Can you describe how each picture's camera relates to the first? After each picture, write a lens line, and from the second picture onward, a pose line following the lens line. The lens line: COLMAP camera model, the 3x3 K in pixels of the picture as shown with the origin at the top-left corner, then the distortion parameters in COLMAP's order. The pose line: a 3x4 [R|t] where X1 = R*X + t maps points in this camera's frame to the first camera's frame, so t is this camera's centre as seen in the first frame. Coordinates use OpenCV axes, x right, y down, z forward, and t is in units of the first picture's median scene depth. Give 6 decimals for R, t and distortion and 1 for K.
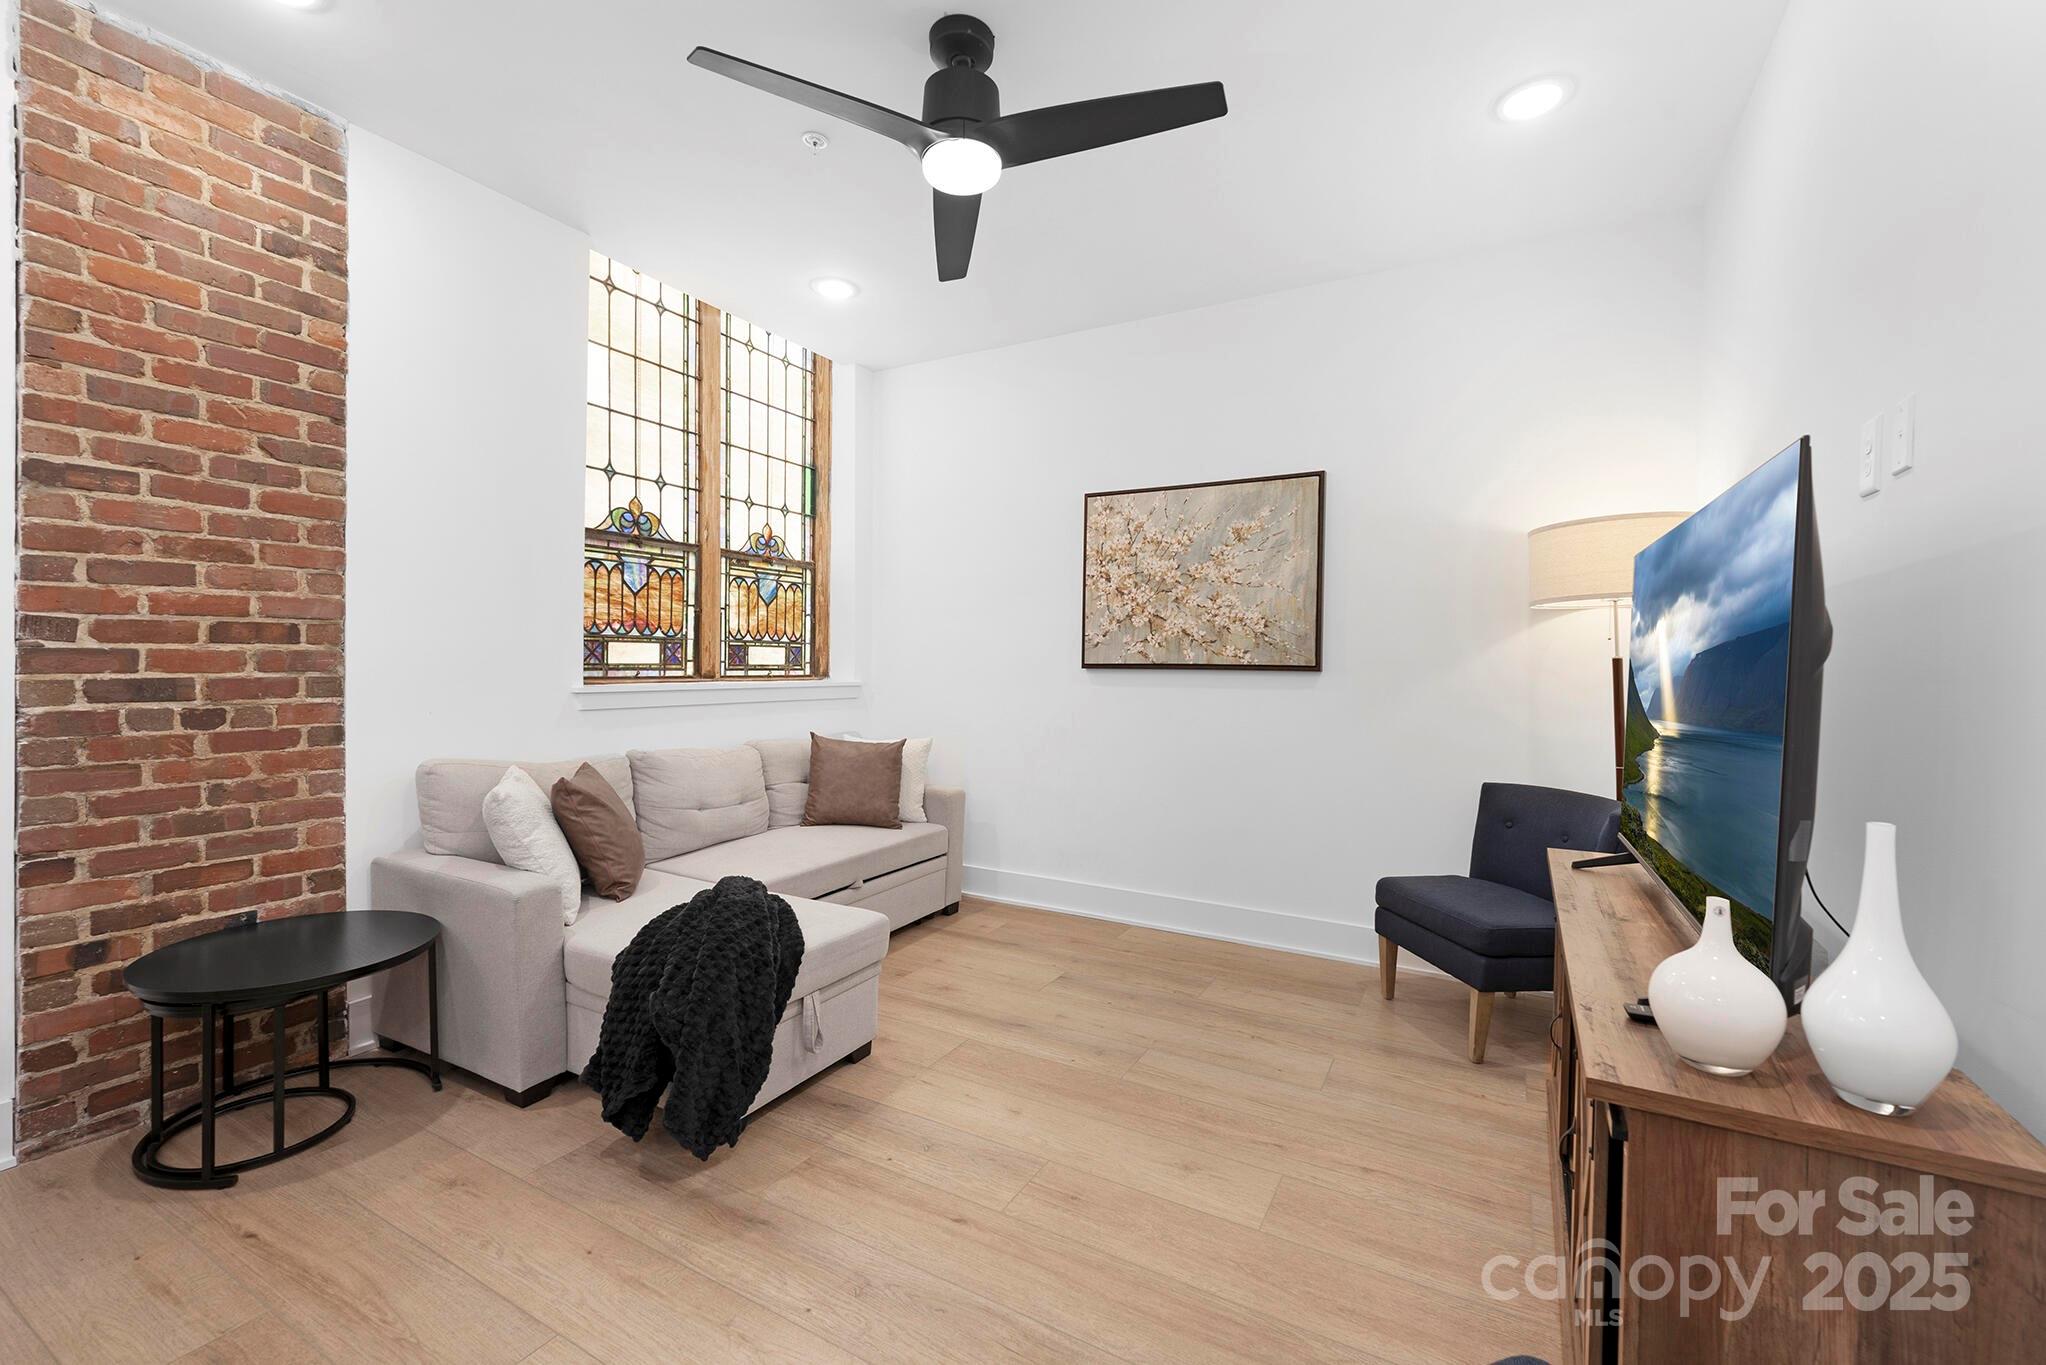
lens RADIAL K [[851.0, 0, 1023.0], [0, 851.0, 682.5], [0, 0, 1]] dist [-0.001197, -0.000242]
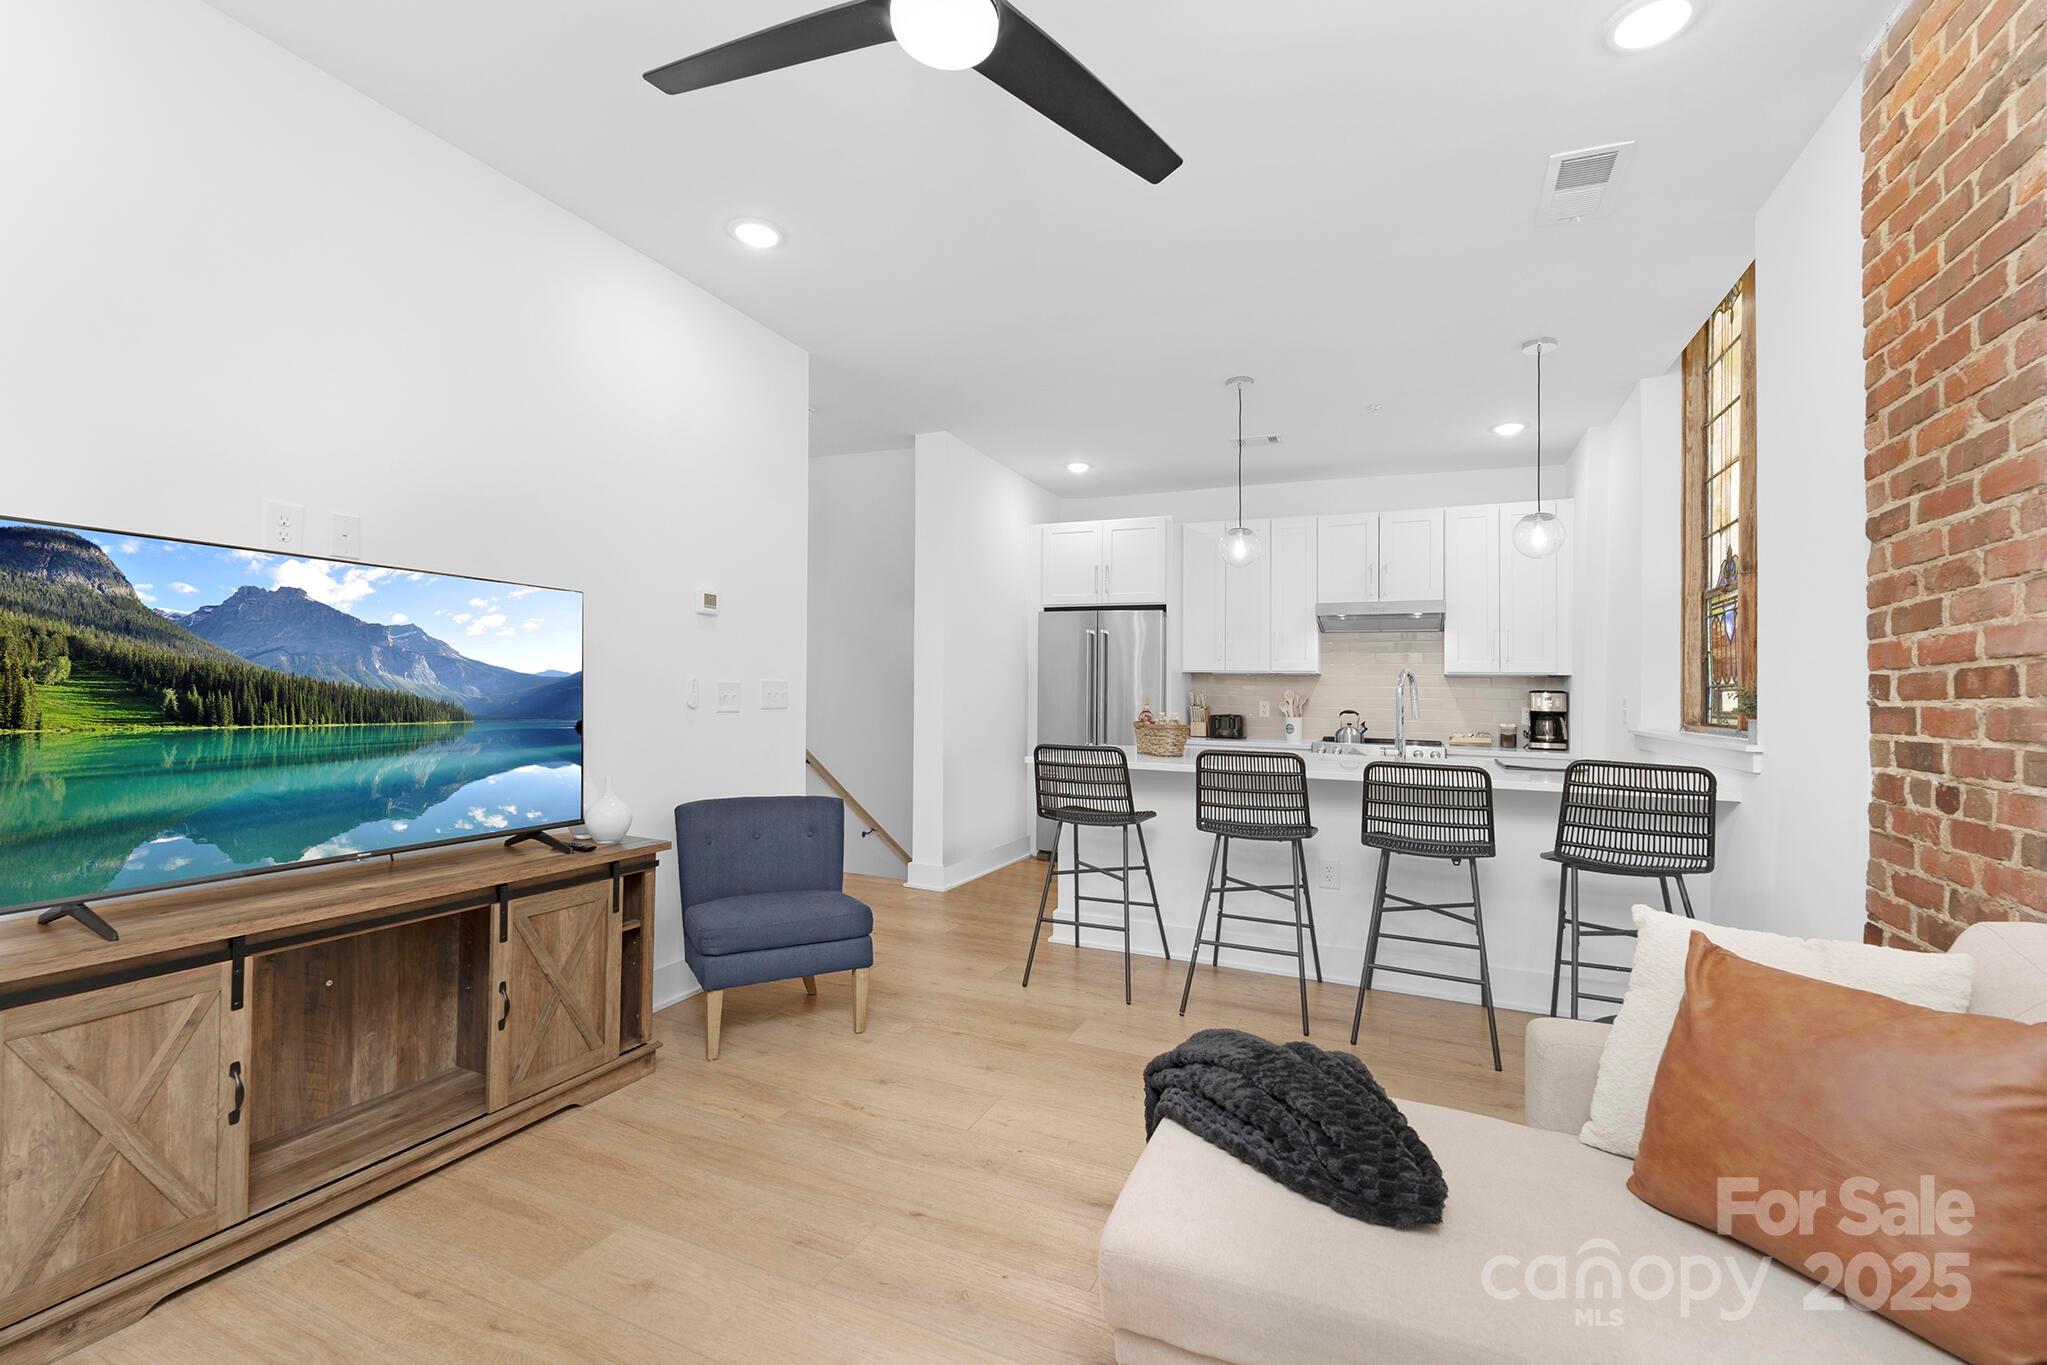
lens RADIAL K [[851.4, 0, 1023.5], [0, 851.4, 682.5], [0, 0, 1]] dist [-0.001197, -0.000242]
pose [[-0.994964, -0.032607, -0.094777, -0.251856], [-0.033608, 0.999395, 0.008990, -0.144281], [0.094427, 0.012130, -0.995458, 6.004653]]
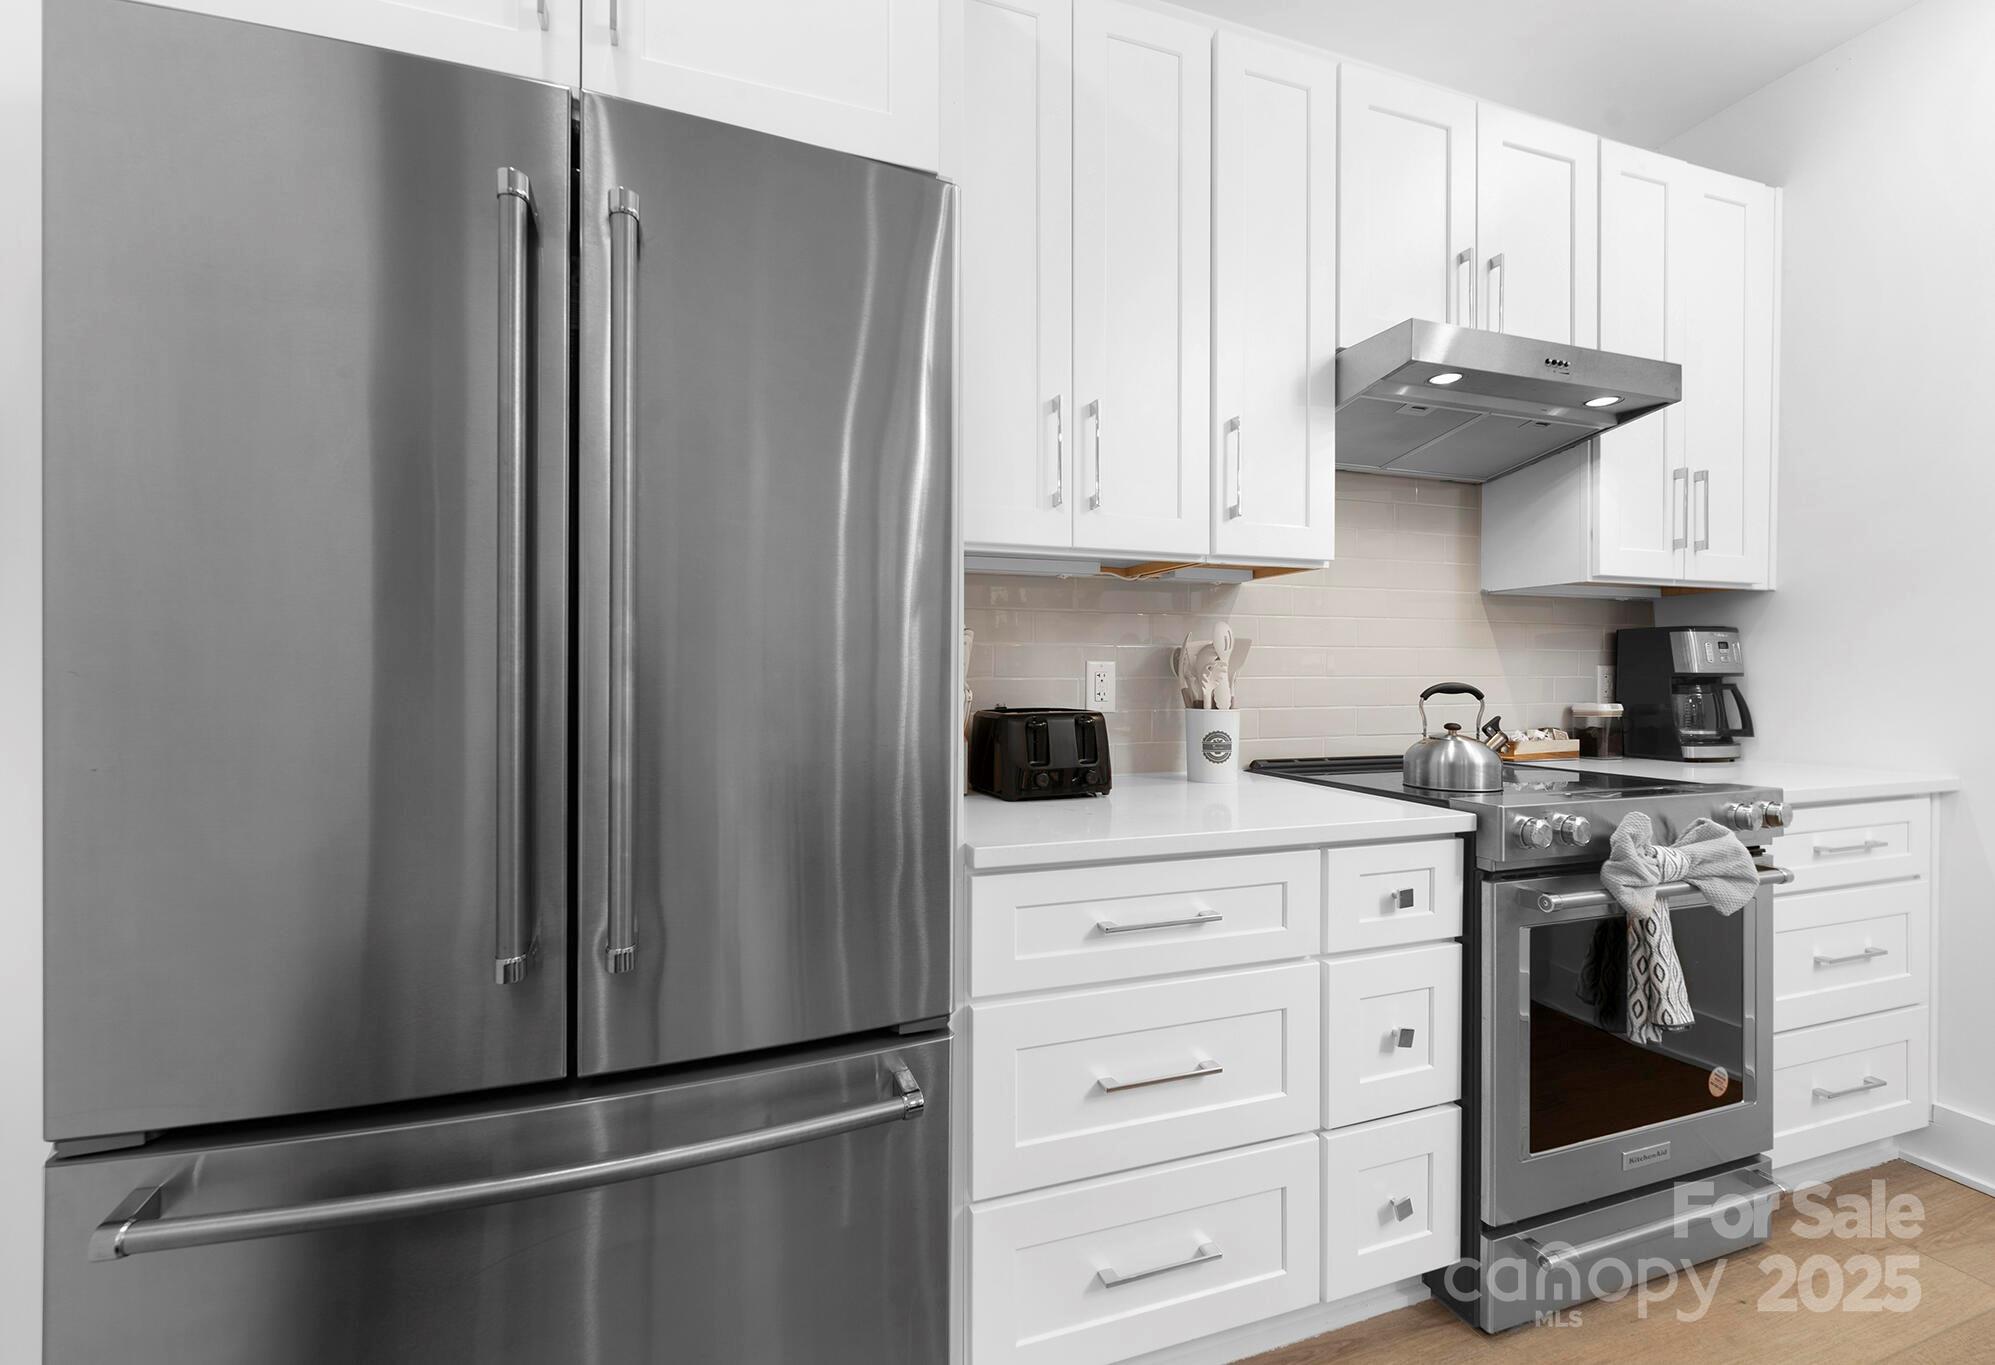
lens RADIAL K [[878.0, 0, 997.5], [0, 878.0, 682.5], [0, 0, 1]] dist [0.000578, -0.000268]
pose [[-0.655015, -0.001299, -0.755614, -1.279476], [-0.026598, 0.999418, 0.021338, 0.086606], [0.755147, 0.034075, -0.654669, -1.826841]]
